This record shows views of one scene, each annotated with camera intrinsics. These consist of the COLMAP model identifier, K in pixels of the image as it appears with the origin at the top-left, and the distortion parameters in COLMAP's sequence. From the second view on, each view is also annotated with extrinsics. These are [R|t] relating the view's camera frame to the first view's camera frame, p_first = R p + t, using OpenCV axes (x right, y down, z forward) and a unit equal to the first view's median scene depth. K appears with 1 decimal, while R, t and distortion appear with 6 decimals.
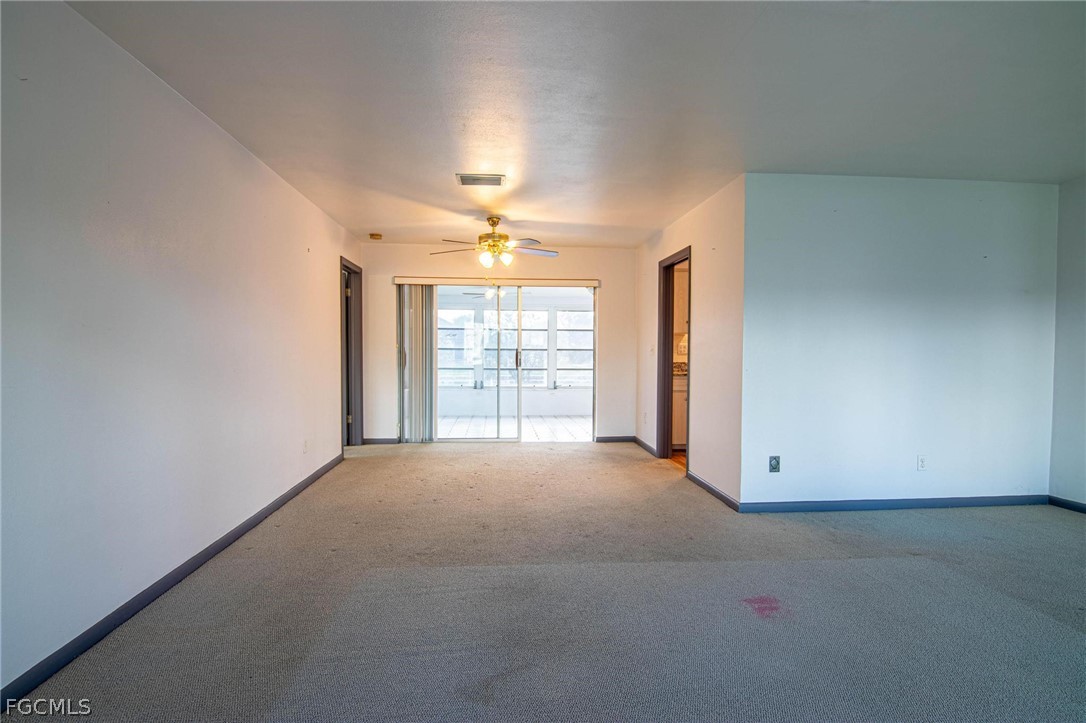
lens RADIAL K [[559.5, 0, 535.4], [0, 559.5, 364.4], [0, 0, 1]] dist [-0.005186, -0.000710]
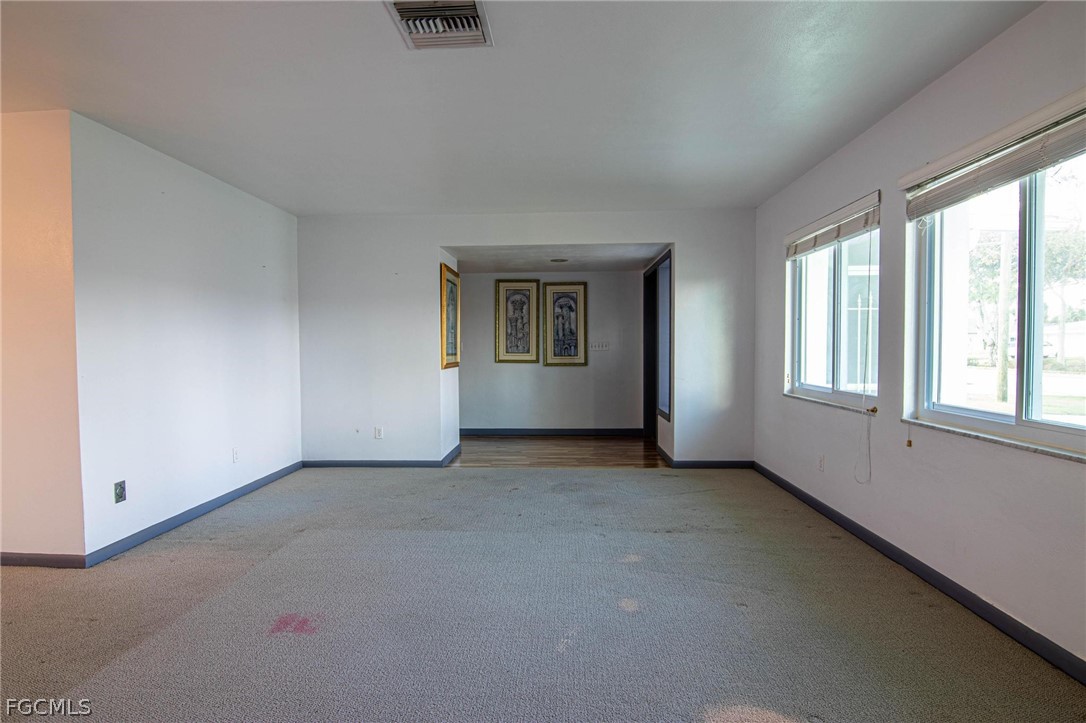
lens RADIAL K [[559.5, 0, 535.4], [0, 559.5, 364.4], [0, 0, 1]] dist [-0.005186, -0.000710]
pose [[0.137980, -0.034909, 0.989820, -0.272880], [0.041417, 0.998708, 0.029449, -0.000799], [-0.989569, 0.036932, 0.139247, 0.304389]]
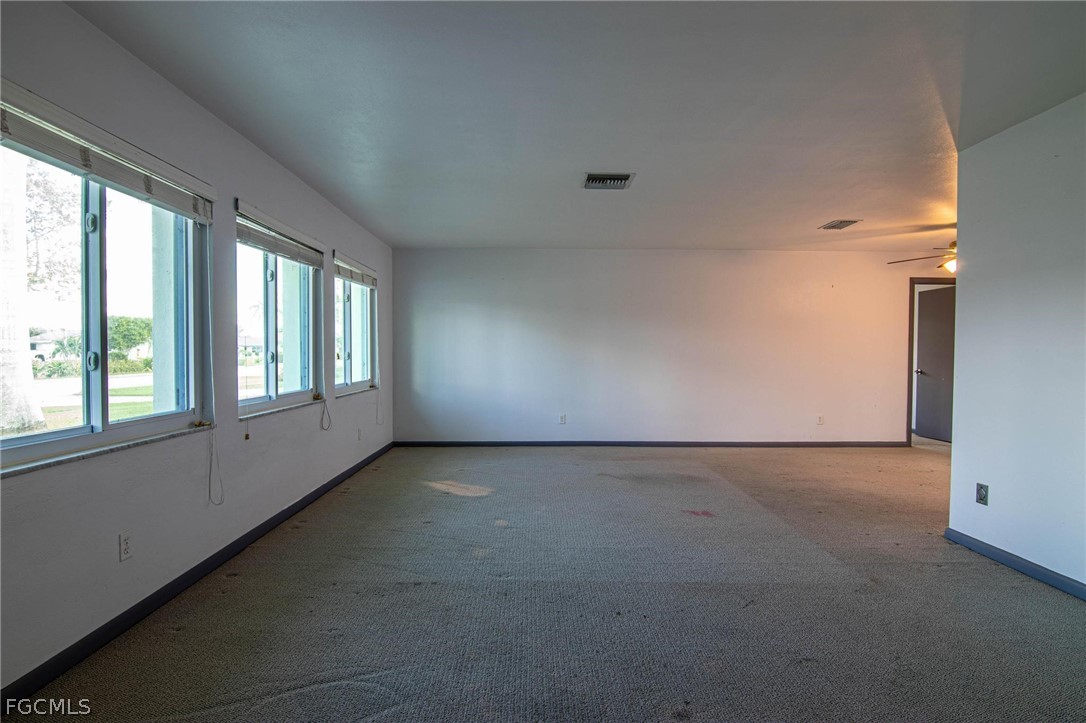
lens RADIAL K [[559.5, 0, 535.4], [0, 559.5, 364.4], [0, 0, 1]] dist [-0.005186, -0.000710]
pose [[-0.077688, 0.021358, -0.996749, 1.295548], [-0.038550, 0.998958, 0.024410, -0.002863], [0.996232, 0.040321, -0.076784, 0.419462]]
